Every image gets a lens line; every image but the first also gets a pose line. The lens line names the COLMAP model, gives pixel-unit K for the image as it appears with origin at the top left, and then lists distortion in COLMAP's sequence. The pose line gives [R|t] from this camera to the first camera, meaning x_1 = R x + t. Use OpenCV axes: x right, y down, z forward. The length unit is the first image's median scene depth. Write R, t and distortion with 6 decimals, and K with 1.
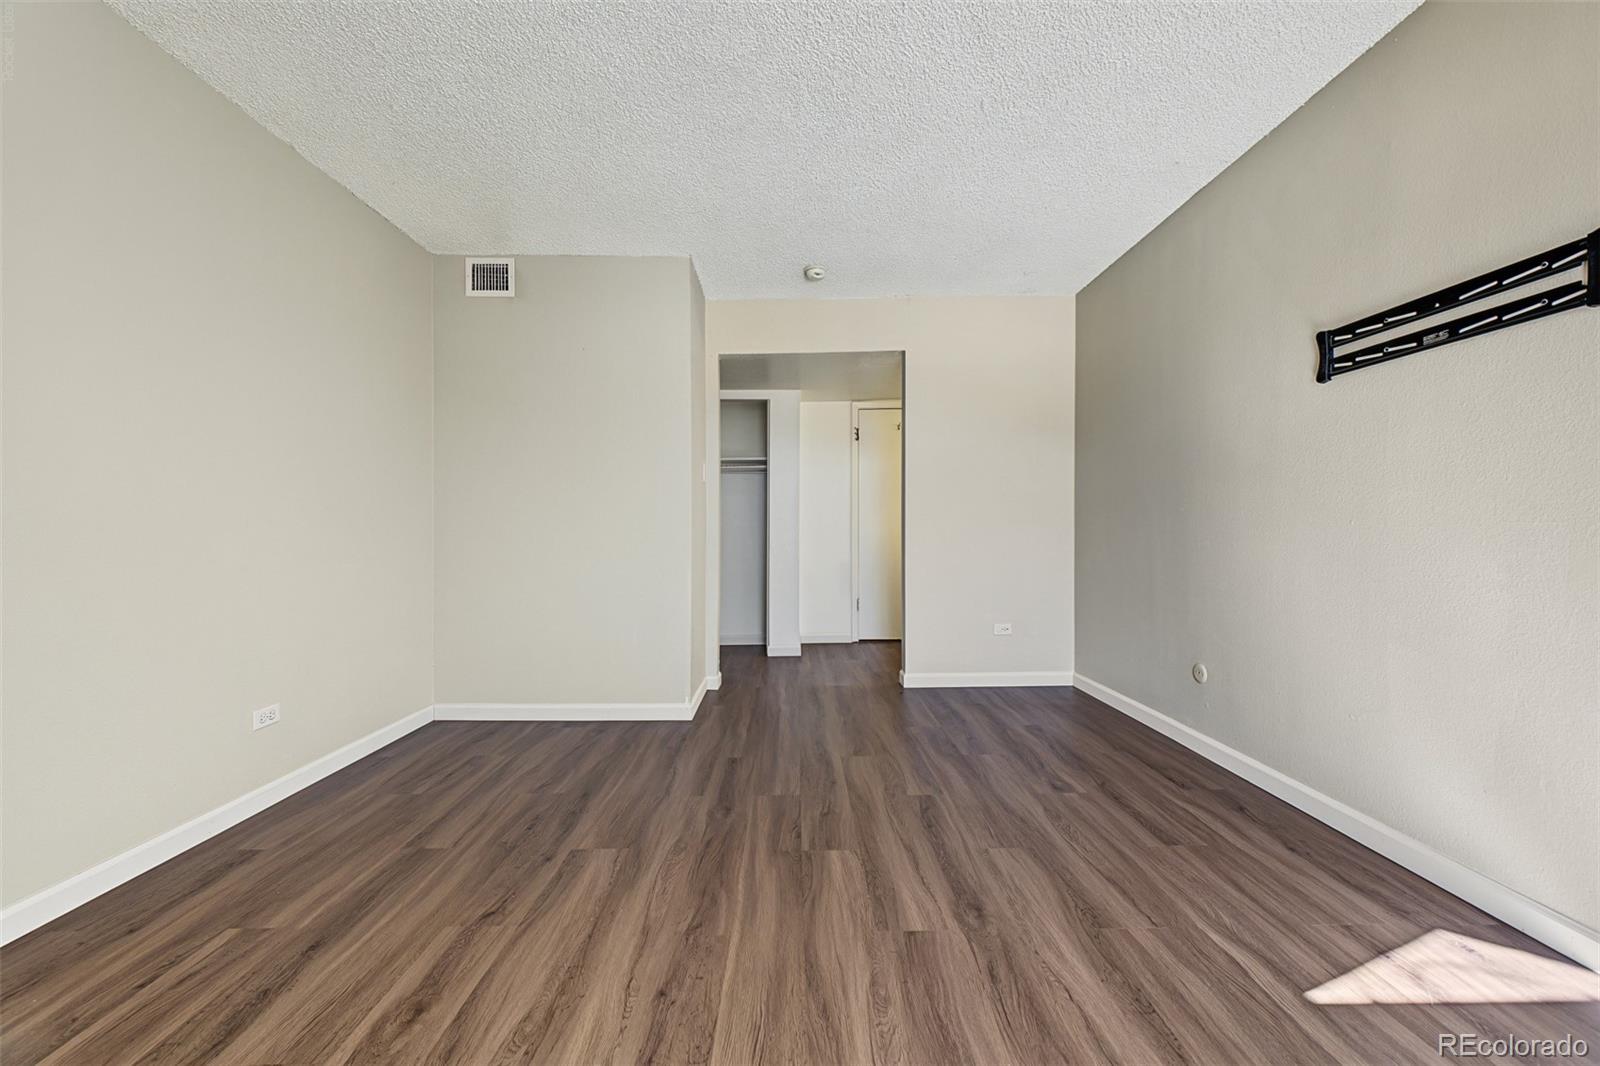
lens RADIAL K [[628.4, 0, 801.9], [0, 628.4, 534.6], [0, 0, 1]] dist [0.017726, -0.006395]
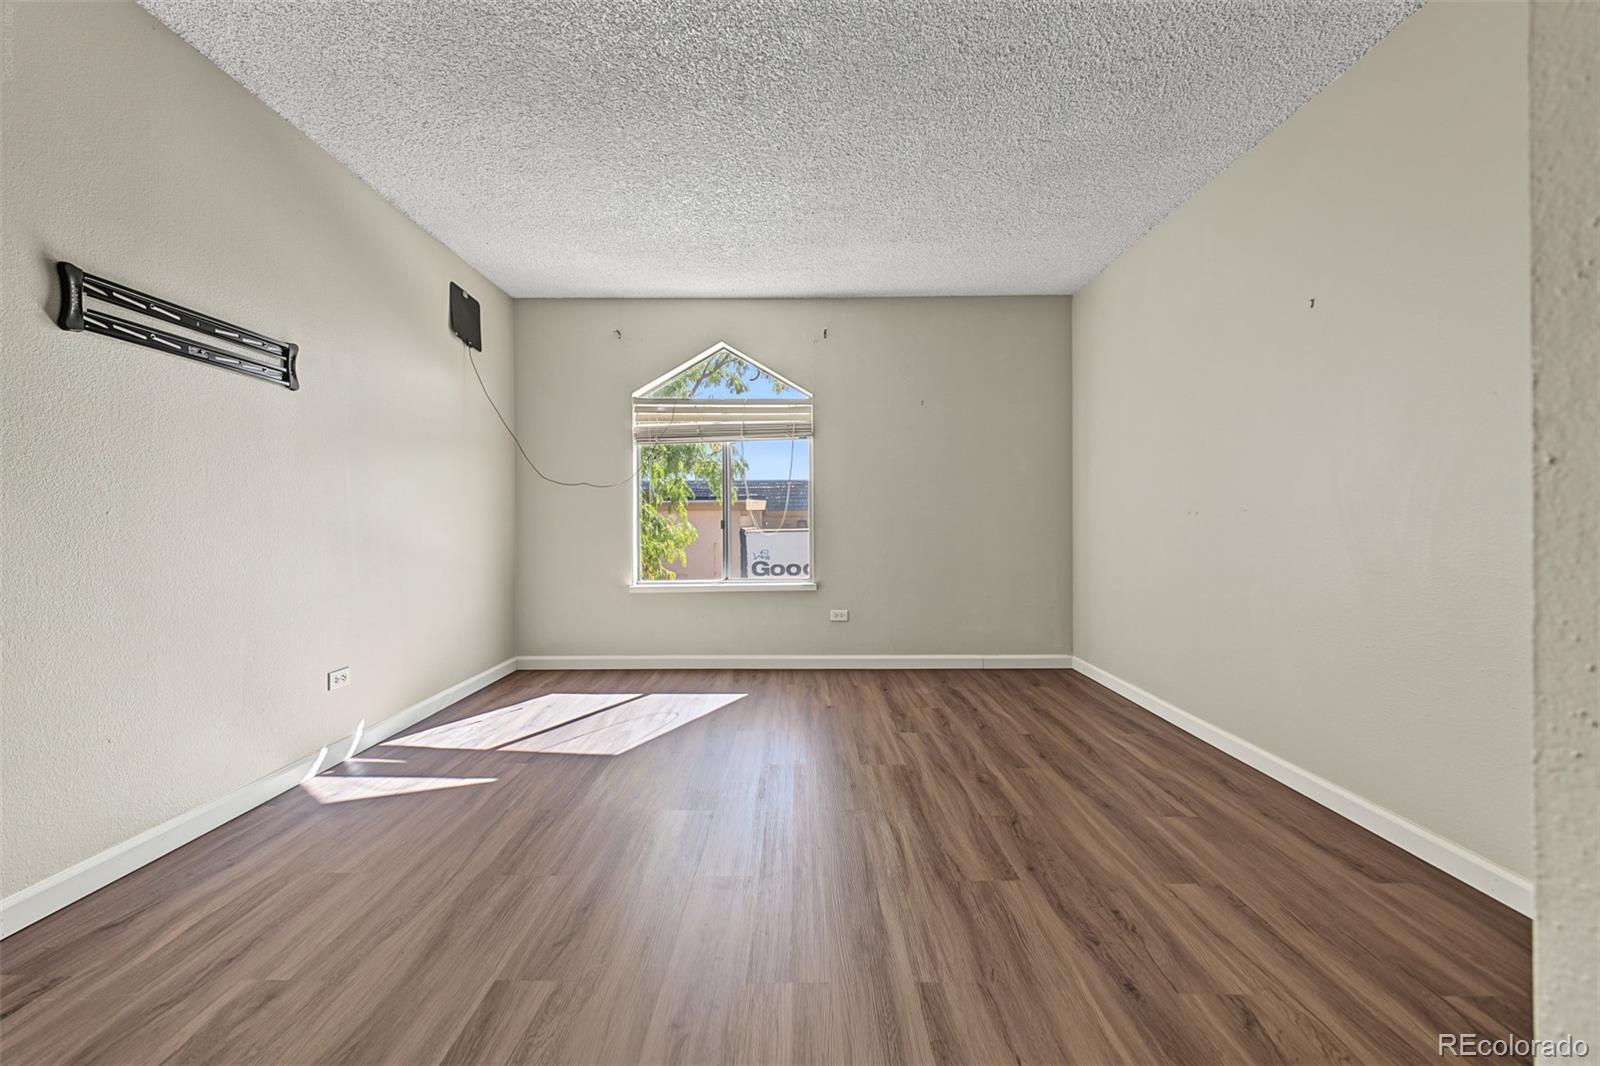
lens RADIAL K [[628.4, 0, 801.9], [0, 628.4, 534.6], [0, 0, 1]] dist [0.017726, -0.006395]
pose [[-0.999919, 0.007417, 0.010320, -0.078585], [0.007688, 0.999620, 0.026483, -0.006831], [-0.010120, 0.026560, -0.999596, 1.957886]]
